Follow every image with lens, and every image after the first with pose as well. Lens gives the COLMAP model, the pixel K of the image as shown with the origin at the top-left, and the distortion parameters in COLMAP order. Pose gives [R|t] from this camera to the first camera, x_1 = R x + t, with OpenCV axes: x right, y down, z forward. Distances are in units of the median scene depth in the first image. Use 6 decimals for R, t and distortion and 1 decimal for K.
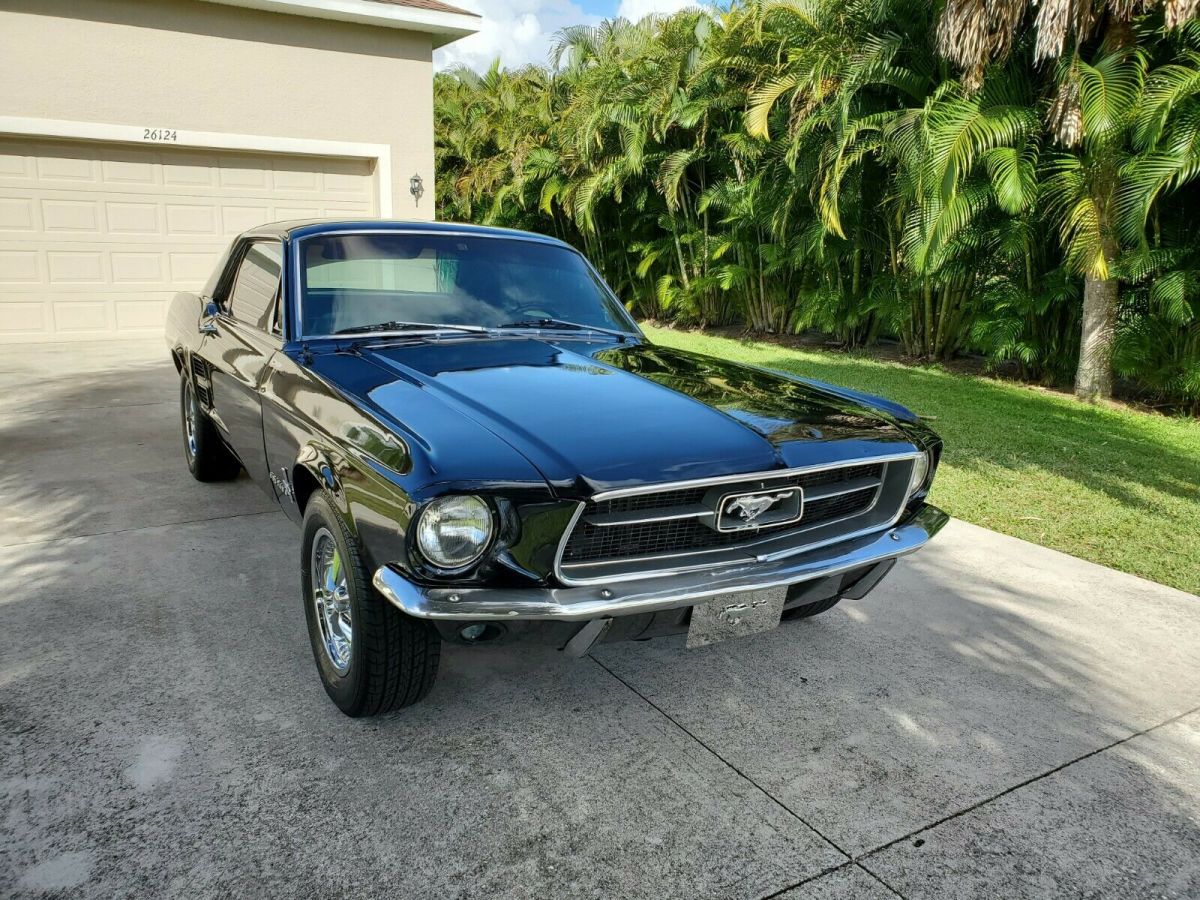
lens RADIAL K [[942.6, 0, 597.3], [0, 942.6, 451.2], [0, 0, 1]] dist [0.005808, 0.015680]
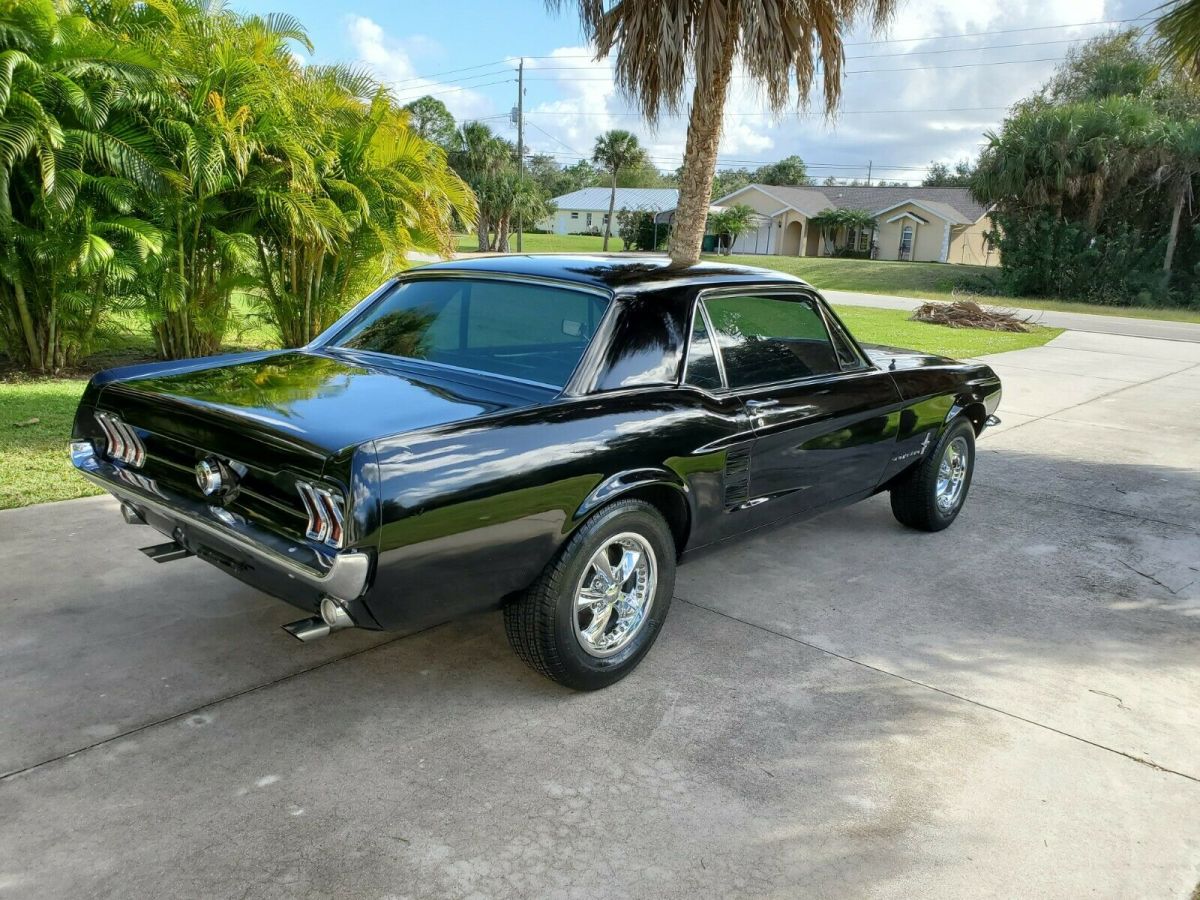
lens RADIAL K [[942.6, 0, 604.0], [0, 942.6, 452.3], [0, 0, 1]] dist [0.005808, 0.015680]
pose [[-0.312500, -0.255160, 0.915007, -1.203754], [0.144896, 0.939172, 0.311385, -0.389625], [-0.938802, 0.229888, -0.256519, 1.429984]]
